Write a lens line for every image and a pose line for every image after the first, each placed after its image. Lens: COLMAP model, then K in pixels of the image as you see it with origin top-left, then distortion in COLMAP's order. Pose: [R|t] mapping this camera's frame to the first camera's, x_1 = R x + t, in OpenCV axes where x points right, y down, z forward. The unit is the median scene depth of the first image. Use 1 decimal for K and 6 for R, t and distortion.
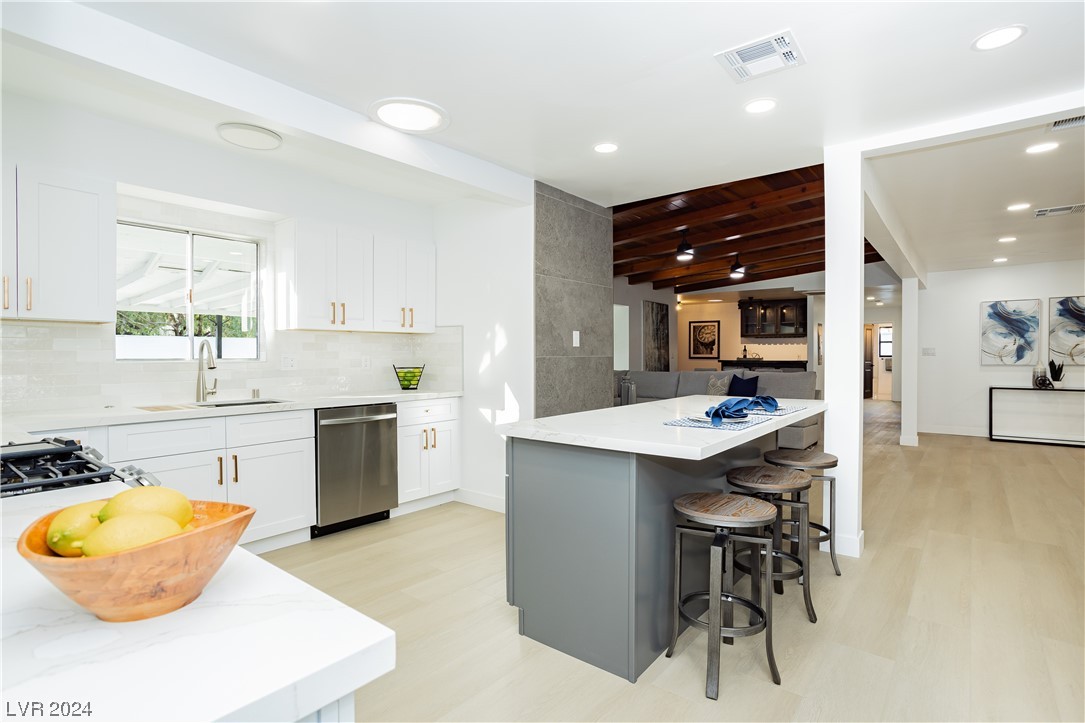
lens RADIAL K [[524.2, 0, 564.5], [0, 524.2, 353.5], [0, 0, 1]] dist [-0.015247, 0.008468]
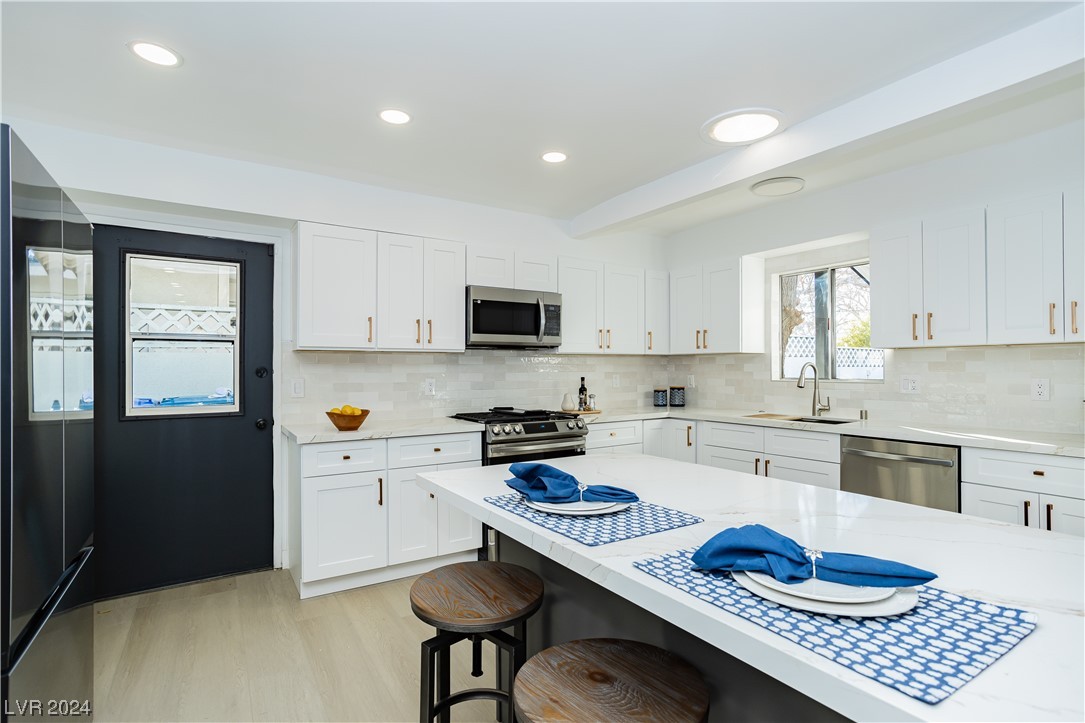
lens RADIAL K [[524.2, 0, 548.7], [0, 524.2, 363.8], [0, 0, 1]] dist [-0.015247, 0.008468]
pose [[-0.334759, -0.015020, -0.942184, 0.580449], [-0.003855, 0.999886, -0.014570, -0.003388], [0.942296, -0.001246, -0.334779, 0.815301]]
